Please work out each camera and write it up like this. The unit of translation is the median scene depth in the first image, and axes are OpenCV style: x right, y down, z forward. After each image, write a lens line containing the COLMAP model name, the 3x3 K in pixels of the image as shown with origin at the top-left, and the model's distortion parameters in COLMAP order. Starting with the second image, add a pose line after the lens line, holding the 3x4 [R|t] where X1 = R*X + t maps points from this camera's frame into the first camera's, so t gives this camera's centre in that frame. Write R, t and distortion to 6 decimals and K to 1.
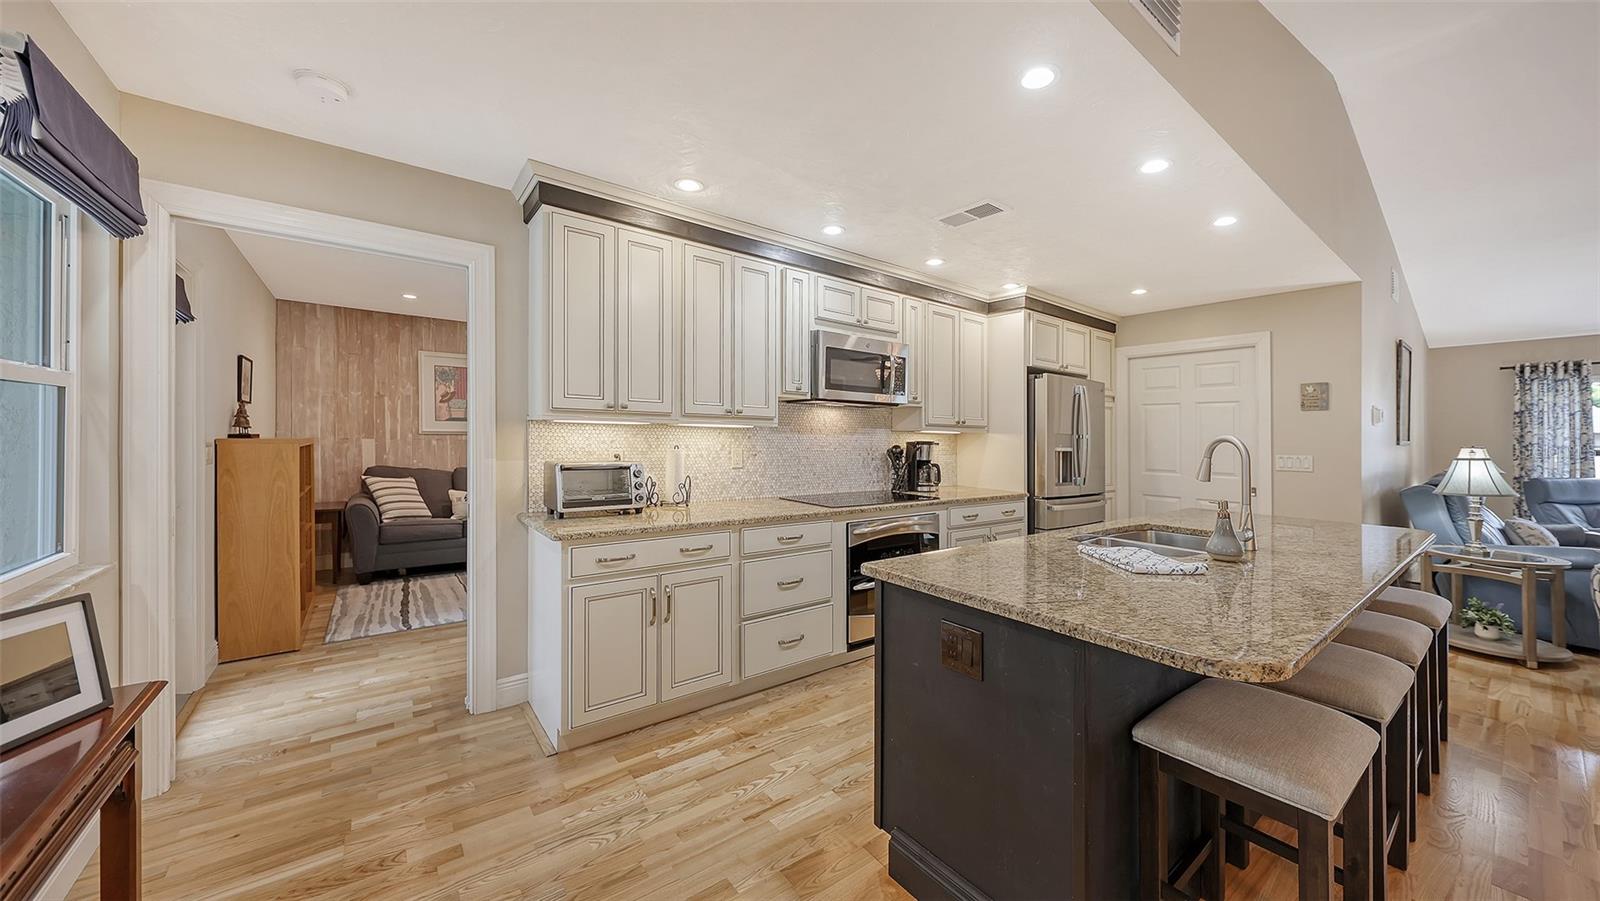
lens RADIAL K [[552.7, 0, 807.2], [0, 552.7, 441.0], [0, 0, 1]] dist [-0.002117, -0.000033]
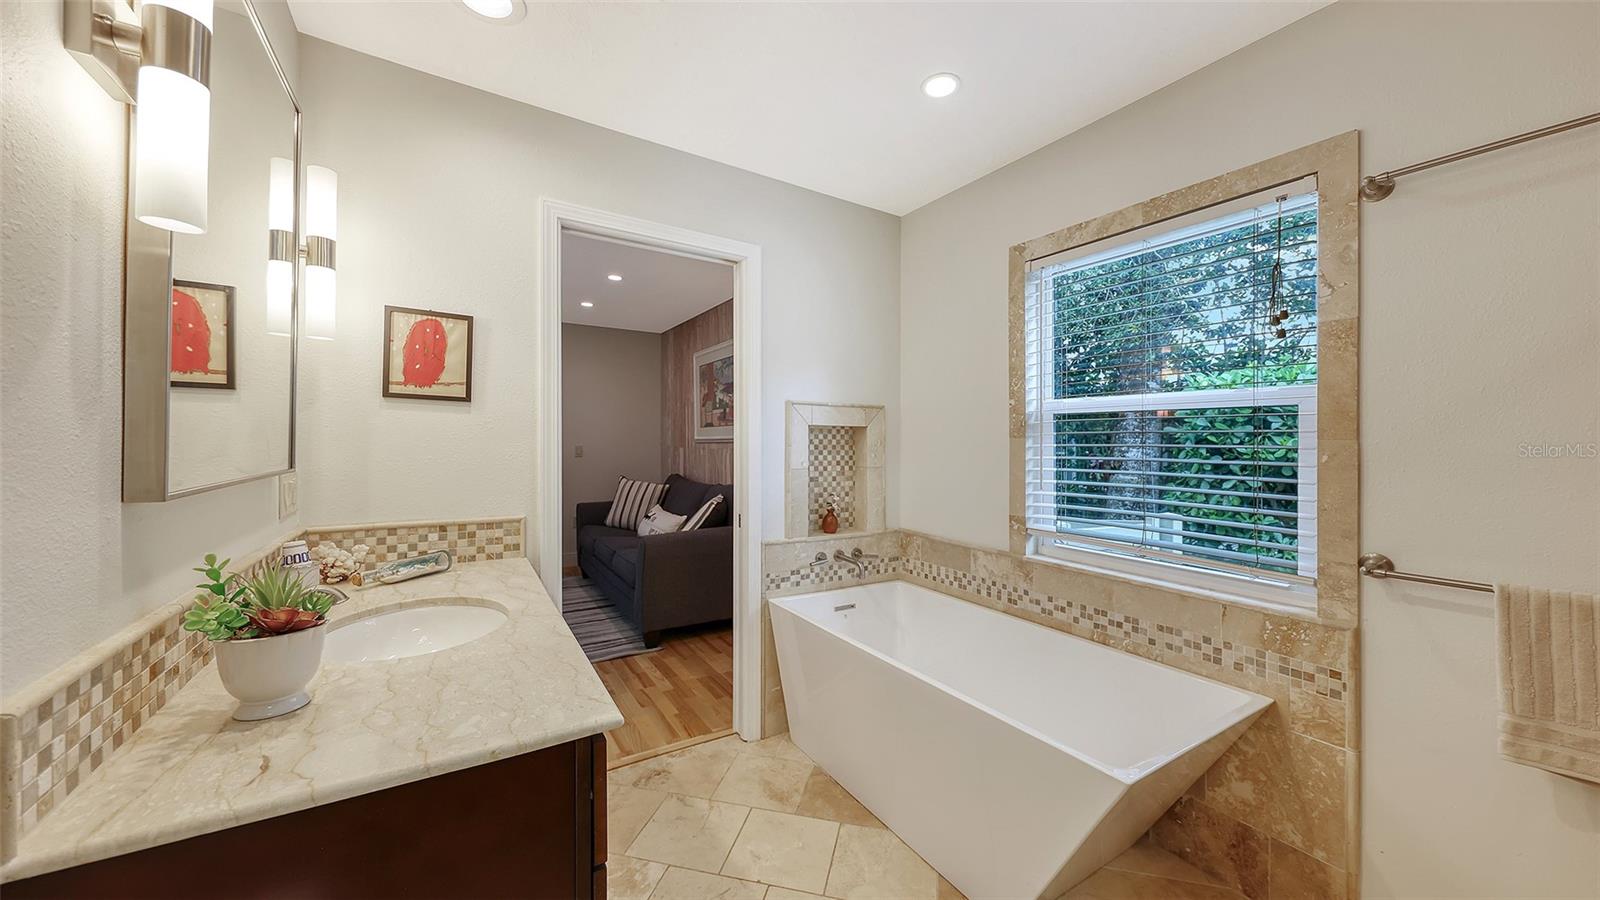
lens RADIAL K [[552.7, 0, 796.8], [0, 552.7, 442.5], [0, 0, 1]] dist [-0.002117, -0.000033]
pose [[-0.113218, -0.008022, -0.993538, 0.219659], [-0.006506, 0.999952, -0.007332, -0.007915], [0.993549, 0.005634, -0.113264, 1.359297]]
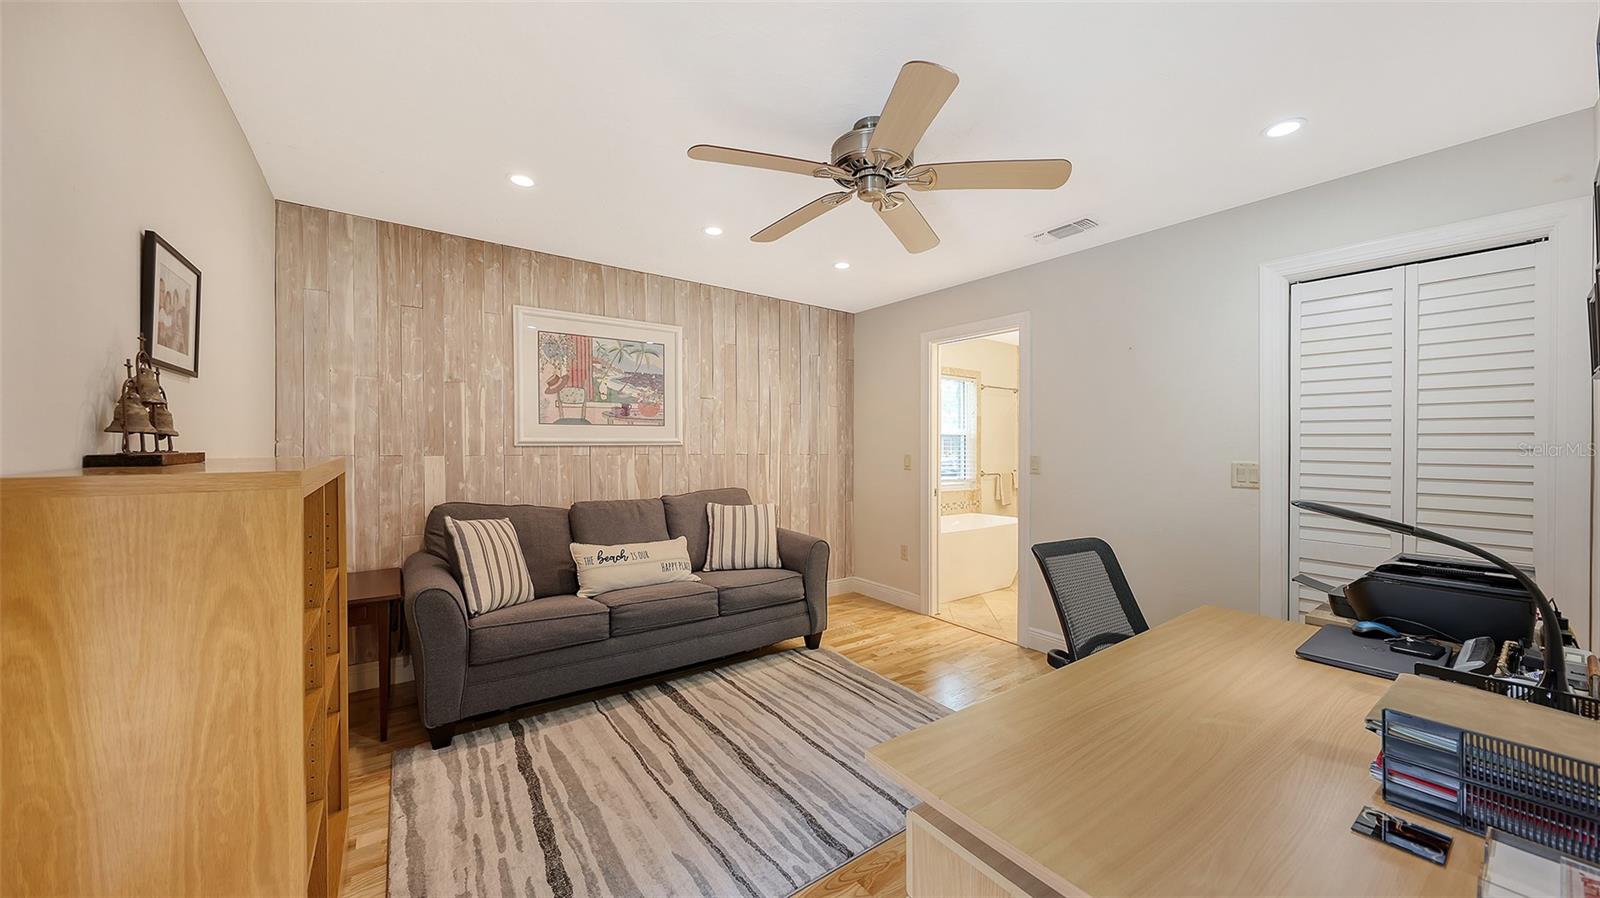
lens RADIAL K [[552.7, 0, 791.5], [0, 552.7, 446.4], [0, 0, 1]] dist [-0.002117, -0.000033]
pose [[0.998974, -0.007461, -0.044675, -0.405787], [0.007292, 0.999966, -0.003926, -0.008655], [0.044702, 0.003597, 0.998994, 0.450858]]
